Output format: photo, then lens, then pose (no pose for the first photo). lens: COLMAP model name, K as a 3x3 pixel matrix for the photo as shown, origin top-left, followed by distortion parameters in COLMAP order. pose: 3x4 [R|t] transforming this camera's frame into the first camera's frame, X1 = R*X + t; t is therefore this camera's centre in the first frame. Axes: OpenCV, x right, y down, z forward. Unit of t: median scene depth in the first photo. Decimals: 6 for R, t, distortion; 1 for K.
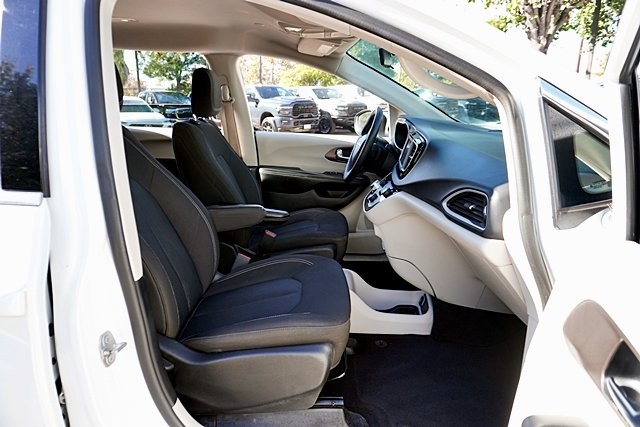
lens RADIAL K [[425.9, 0, 323.5], [0, 425.9, 215.9], [0, 0, 1]] dist [-0.045972, 0.023273]
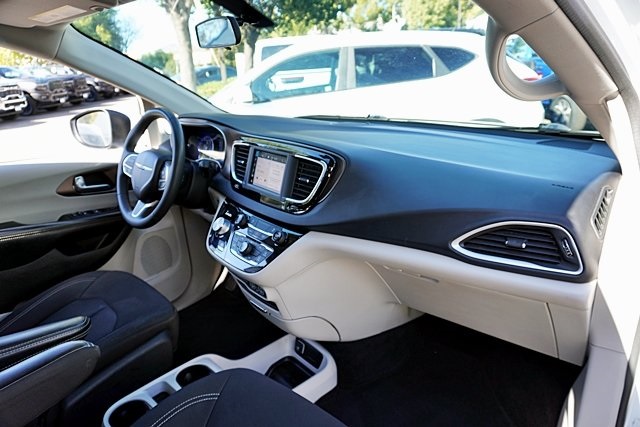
lens RADIAL K [[425.9, 0, 324.1], [0, 425.9, 207.3], [0, 0, 1]] dist [-0.045972, 0.023273]
pose [[0.667436, -0.260544, 0.697600, -0.171430], [0.230755, 0.963046, 0.138907, -0.115947], [-0.708012, 0.068263, 0.702893, 0.300993]]
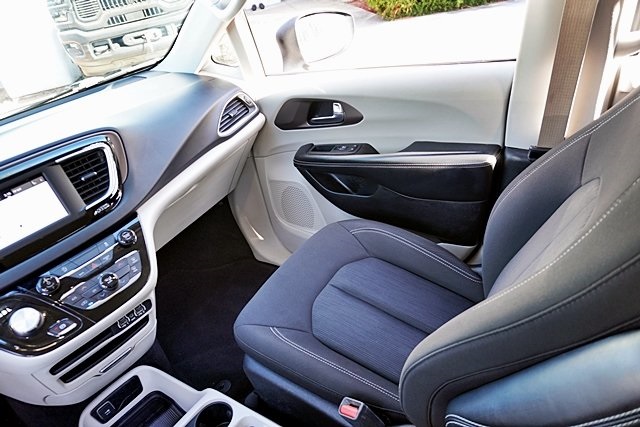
lens RADIAL K [[425.9, 0, 321.8], [0, 425.9, 218.5], [0, 0, 1]] dist [-0.045972, 0.023273]
pose [[-0.840323, -0.163158, 0.516949, -0.255728], [0.295000, 0.662417, 0.688606, -0.263217], [-0.454788, 0.731152, -0.508513, 0.747627]]
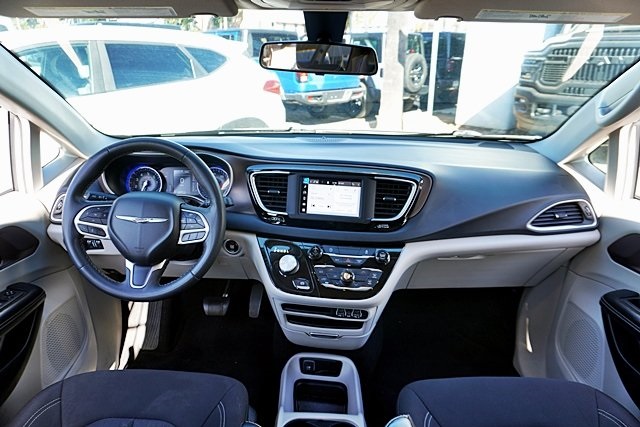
lens RADIAL K [[425.9, 0, 320.0], [0, 425.9, 218.0], [0, 0, 1]] dist [-0.045972, 0.023273]
pose [[-0.018003, -0.361036, 0.932378, -0.319736], [0.238637, 0.904027, 0.354666, -0.254440], [-0.970942, 0.228885, 0.069882, 0.667729]]
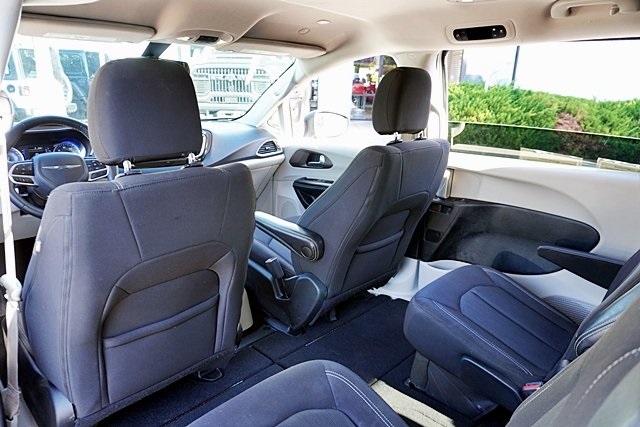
lens RADIAL K [[425.9, 0, 321.3], [0, 425.9, 213.1], [0, 0, 1]] dist [-0.045972, 0.023273]
pose [[-0.738313, -0.220517, 0.637390, -0.638640], [0.135160, 0.877495, 0.460147, -0.326904], [-0.660777, 0.425882, -0.618060, 1.037961]]
